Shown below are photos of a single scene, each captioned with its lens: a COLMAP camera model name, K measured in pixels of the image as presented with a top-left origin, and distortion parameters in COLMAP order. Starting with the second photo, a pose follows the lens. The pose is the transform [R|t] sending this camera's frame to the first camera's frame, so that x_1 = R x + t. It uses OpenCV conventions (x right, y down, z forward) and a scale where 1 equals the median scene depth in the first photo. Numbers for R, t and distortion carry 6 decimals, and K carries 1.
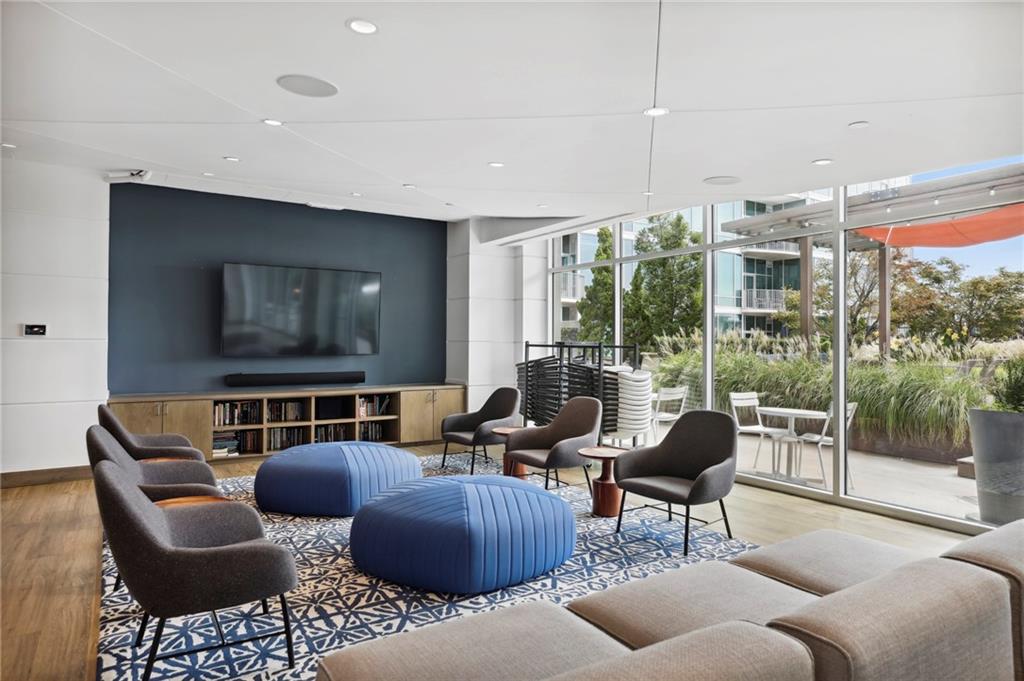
lens RADIAL K [[626.4, 0, 512.3], [0, 626.4, 344.0], [0, 0, 1]] dist [-0.001017, 0.000051]
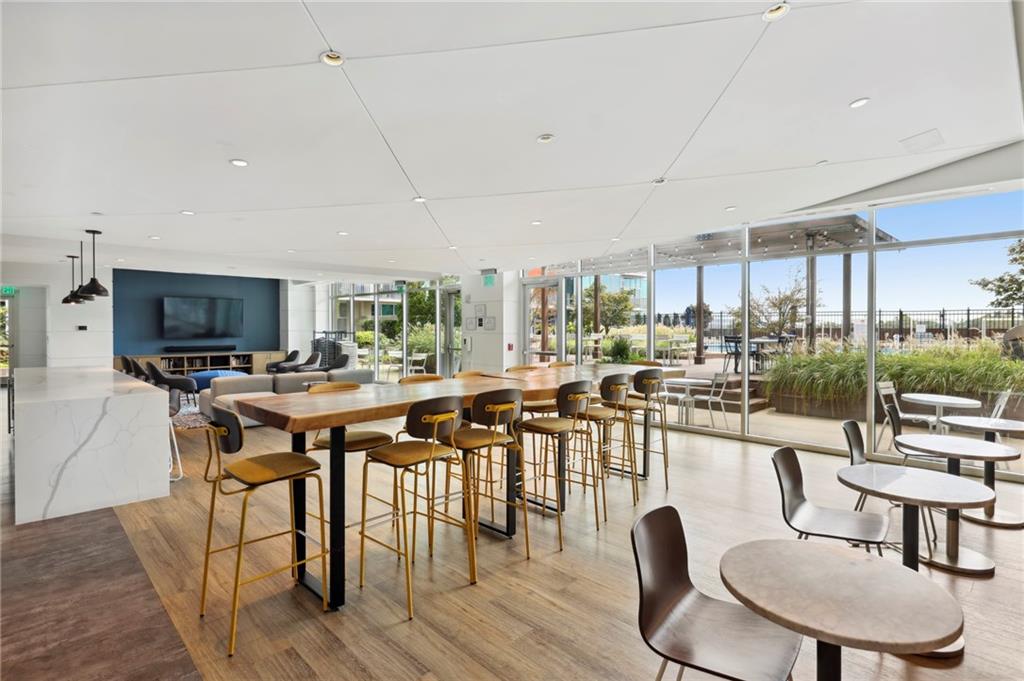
lens RADIAL K [[523.8, 0, 510.6], [0, 523.8, 330.7], [0, 0, 1]] dist [-0.001988, -0.000162]
pose [[0.982282, -0.005990, 0.187312, 0.359959], [0.004811, 0.999966, 0.006744, -0.012497], [-0.187346, -0.005723, 0.982277, -0.955100]]
